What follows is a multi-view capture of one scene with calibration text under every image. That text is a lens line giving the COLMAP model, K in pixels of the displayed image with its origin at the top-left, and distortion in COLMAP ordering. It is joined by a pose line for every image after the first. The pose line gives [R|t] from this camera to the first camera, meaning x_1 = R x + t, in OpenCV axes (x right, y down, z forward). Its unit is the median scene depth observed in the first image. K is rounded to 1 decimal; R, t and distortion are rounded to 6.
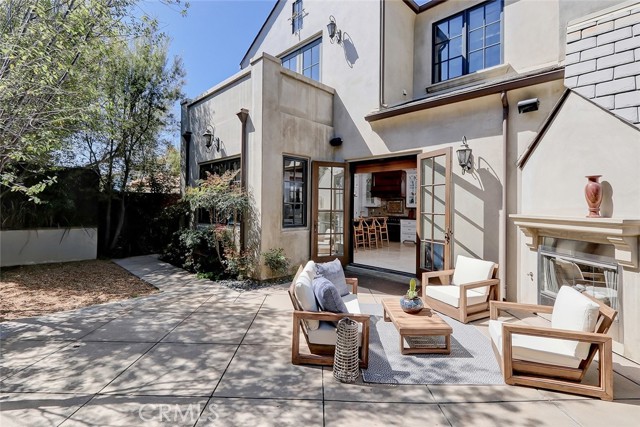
lens RADIAL K [[293.7, 0, 318.0], [0, 293.7, 183.9], [0, 0, 1]] dist [0.006243, -0.003153]
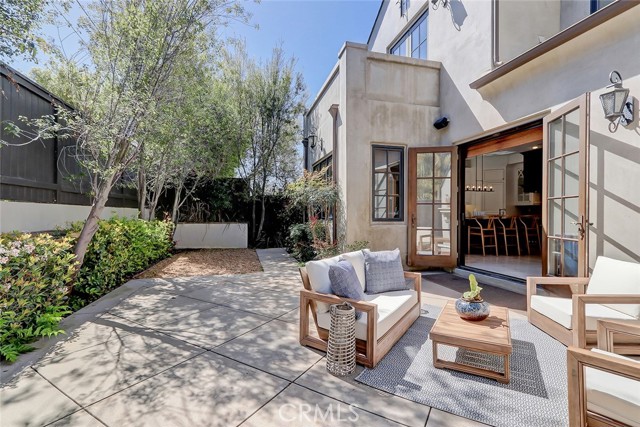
lens RADIAL K [[293.7, 0, 326.2], [0, 293.7, 196.0], [0, 0, 1]] dist [0.006243, -0.003153]
pose [[0.863518, -0.040781, -0.502666, 0.212414], [0.042006, 0.999078, -0.008895, 0.066930], [0.502565, -0.013434, 0.864435, 0.106459]]
